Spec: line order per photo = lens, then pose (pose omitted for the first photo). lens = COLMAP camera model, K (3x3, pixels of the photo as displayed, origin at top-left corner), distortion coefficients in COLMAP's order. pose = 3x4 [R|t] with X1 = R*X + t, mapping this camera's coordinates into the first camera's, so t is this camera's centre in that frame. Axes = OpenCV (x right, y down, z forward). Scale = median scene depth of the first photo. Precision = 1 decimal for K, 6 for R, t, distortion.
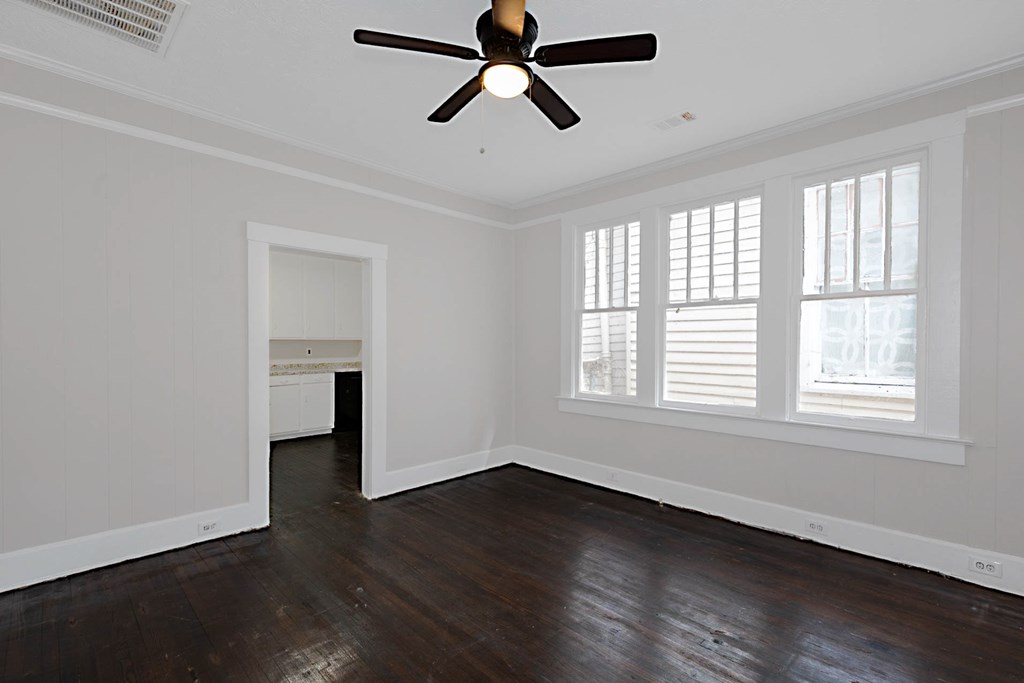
lens RADIAL K [[463.8, 0, 521.5], [0, 463.8, 345.3], [0, 0, 1]] dist [-0.000485, -0.000666]
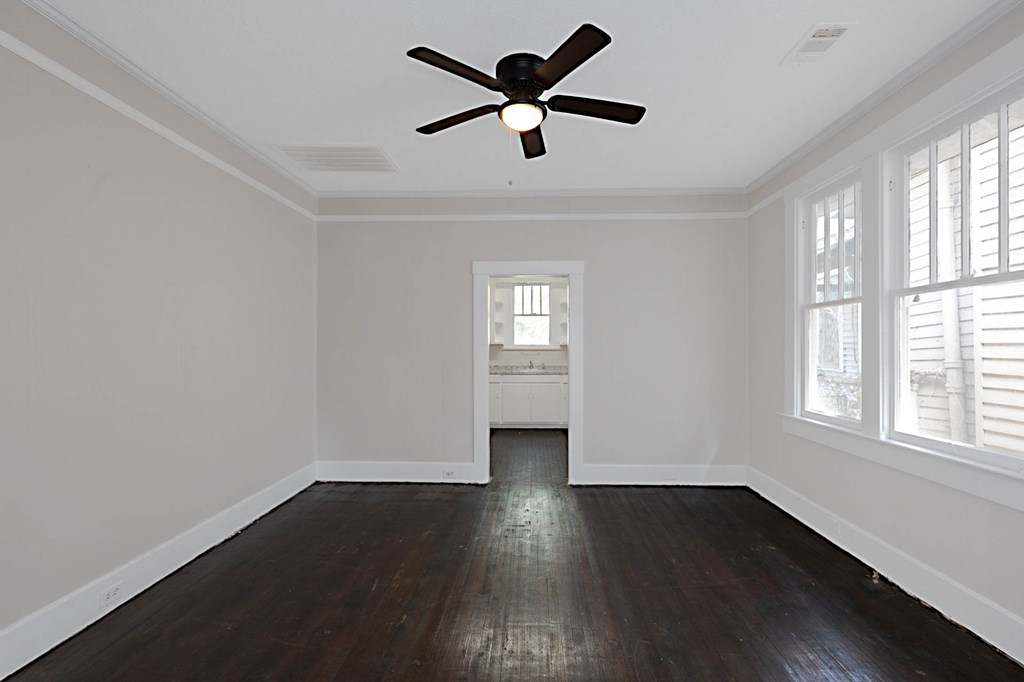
lens RADIAL K [[463.8, 0, 515.6], [0, 463.8, 346.2], [0, 0, 1]] dist [-0.000485, -0.000666]
pose [[0.675006, -0.004763, -0.737797, 0.438696], [-0.000504, 0.999976, -0.006916, -0.001742], [0.737812, 0.005040, 0.674987, 0.128434]]
